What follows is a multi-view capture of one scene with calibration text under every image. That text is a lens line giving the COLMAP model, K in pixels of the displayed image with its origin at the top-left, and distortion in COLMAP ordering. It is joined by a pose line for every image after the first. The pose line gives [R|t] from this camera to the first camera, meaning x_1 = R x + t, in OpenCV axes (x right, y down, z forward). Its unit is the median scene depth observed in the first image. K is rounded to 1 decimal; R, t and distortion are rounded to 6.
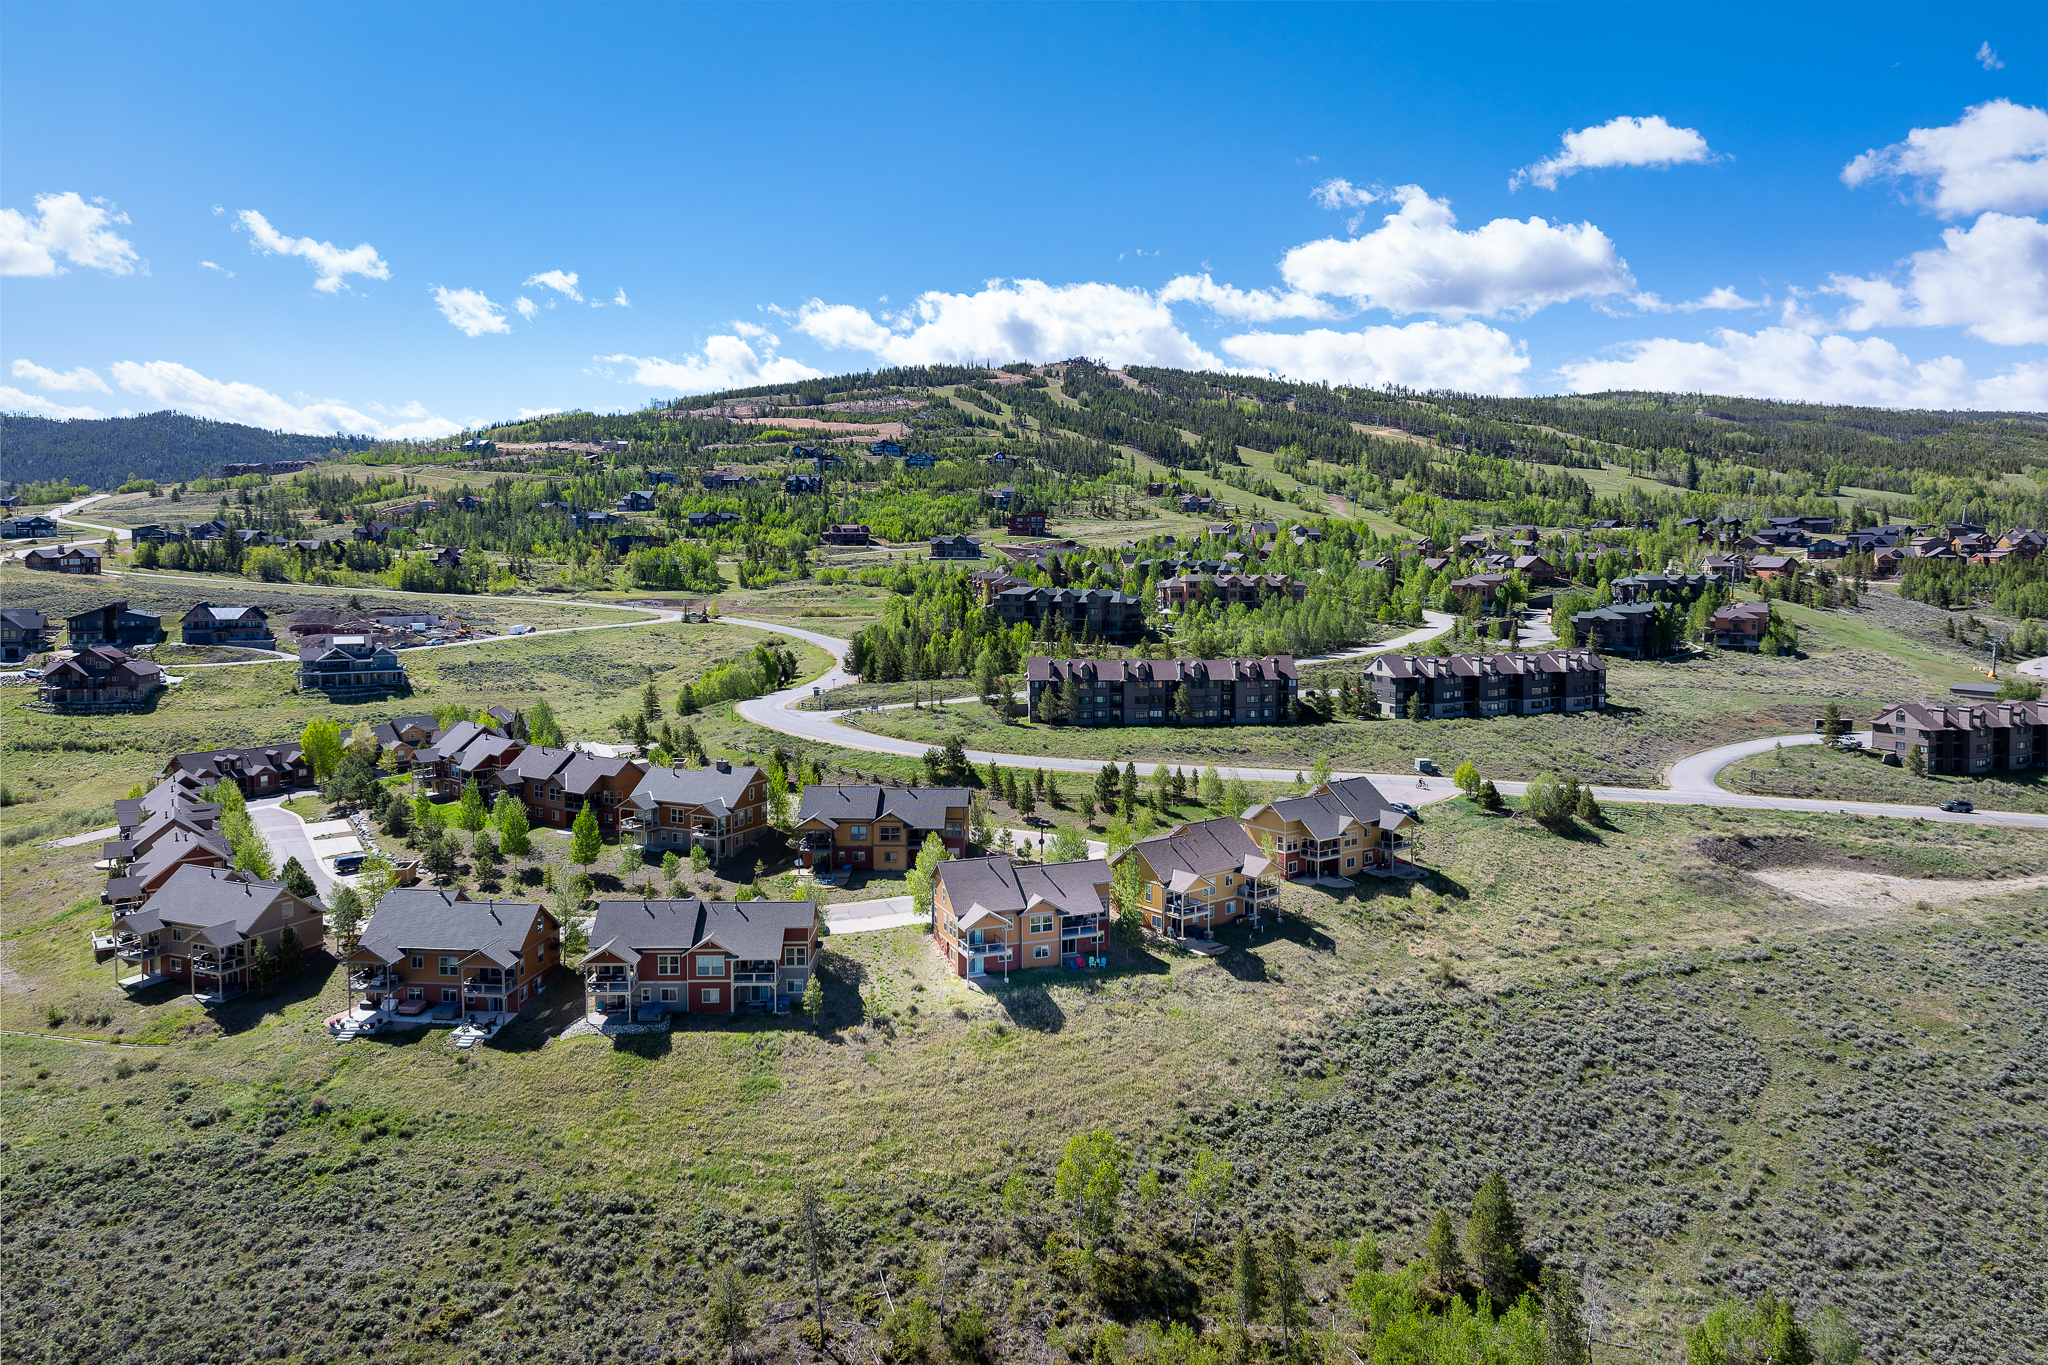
lens RADIAL K [[1380.8, 0, 1035.1], [0, 1380.8, 601.5], [0, 0, 1]] dist [-0.001900, -0.002356]
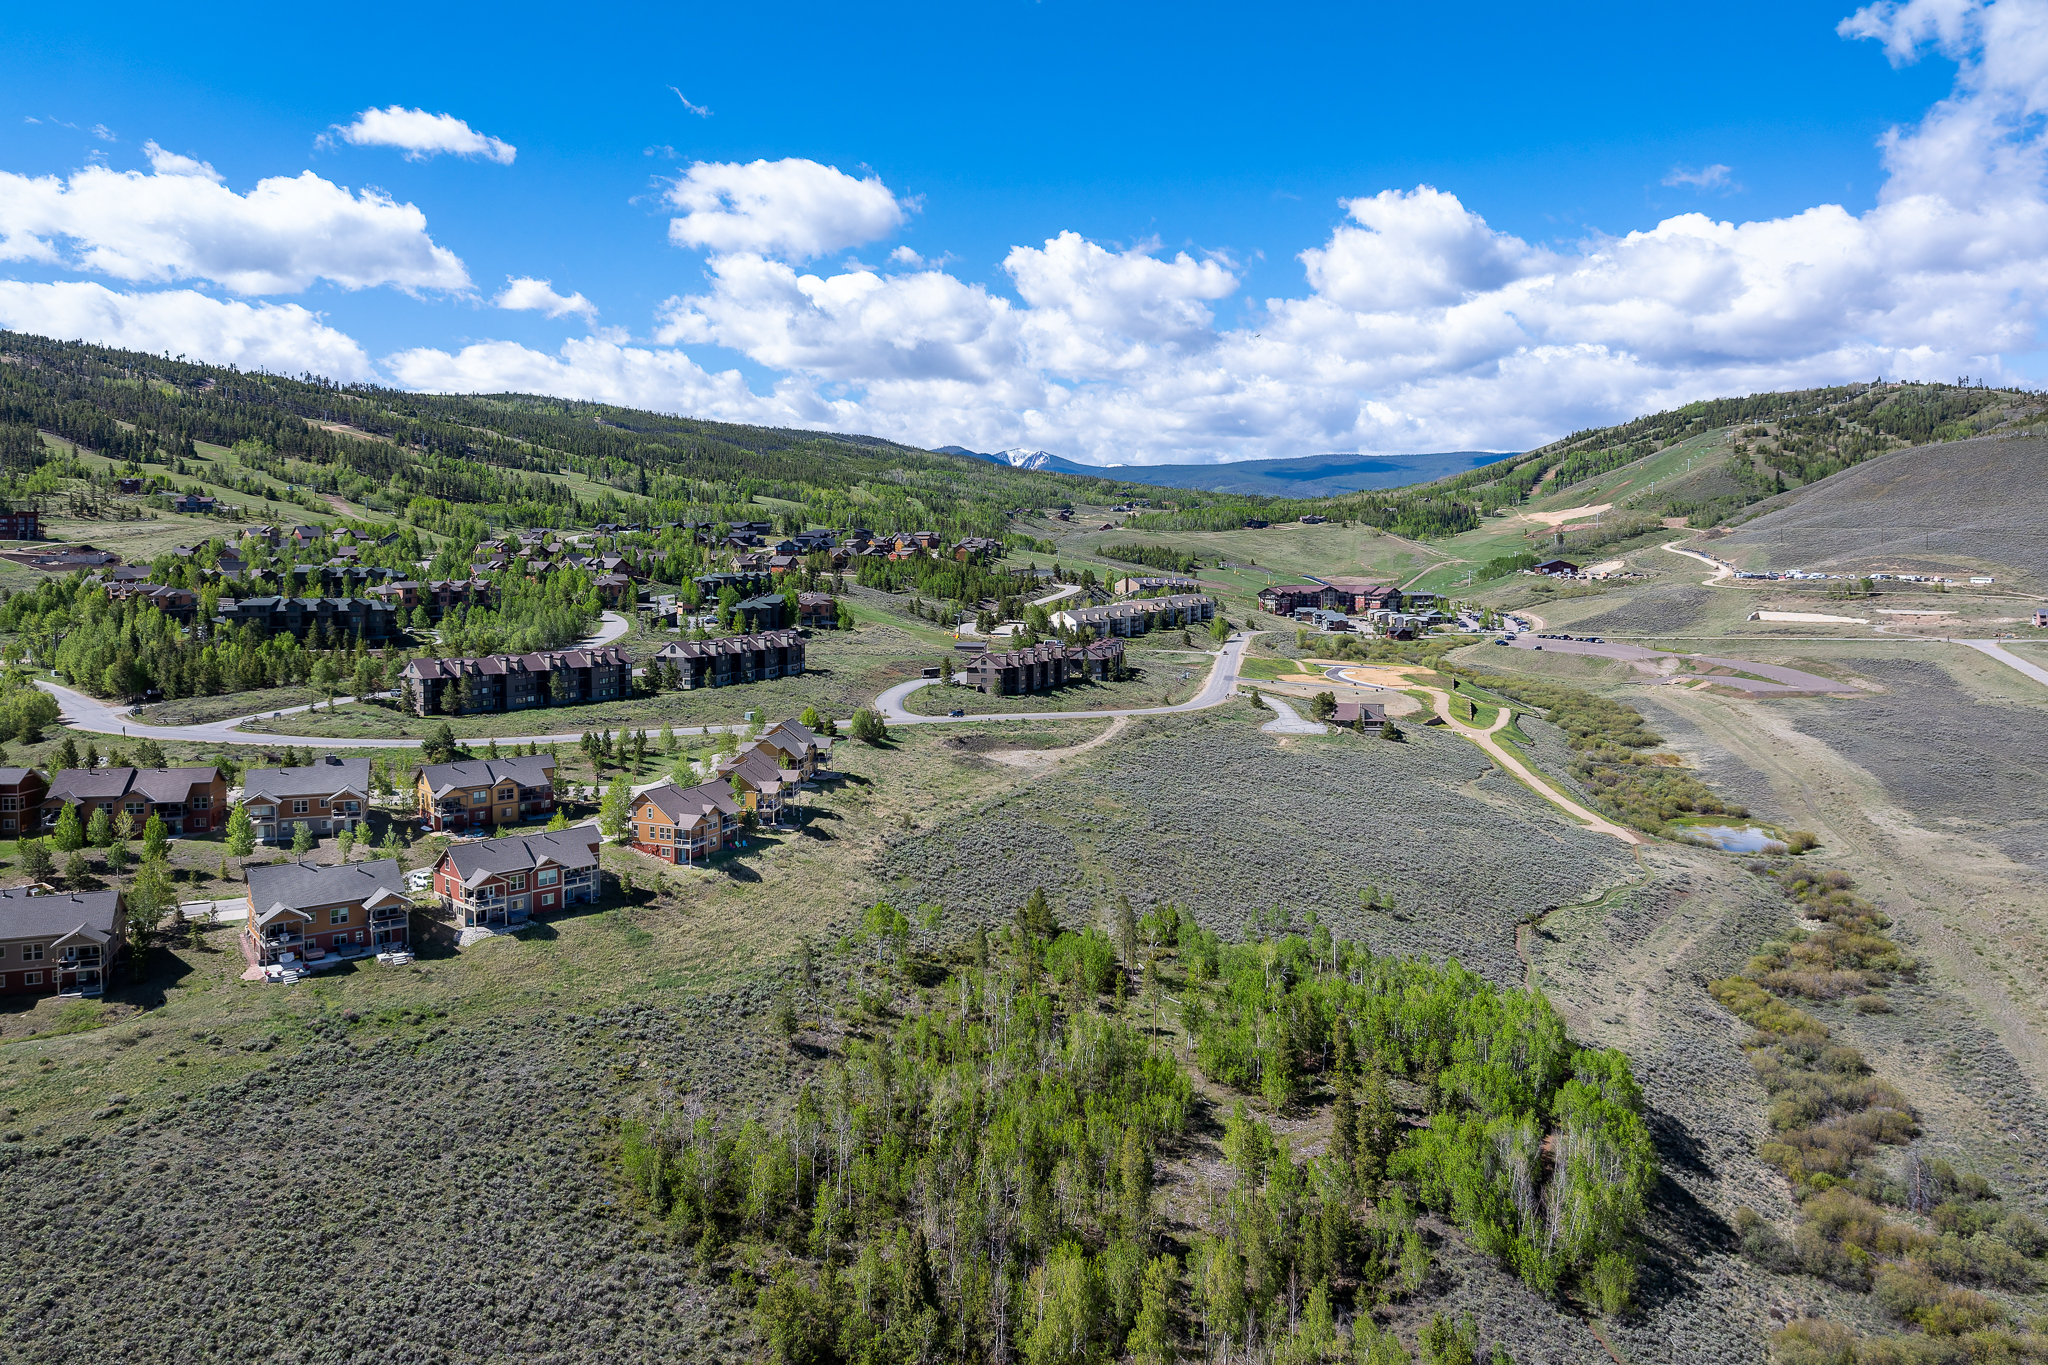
lens RADIAL K [[1380.8, 0, 1035.1], [0, 1380.8, 601.5], [0, 0, 1]] dist [-0.001900, -0.002356]
pose [[0.709547, -0.033627, 0.703855, -0.419230], [0.030841, 0.999386, 0.016655, -0.009876], [-0.703982, 0.009890, 0.710149, -0.160770]]
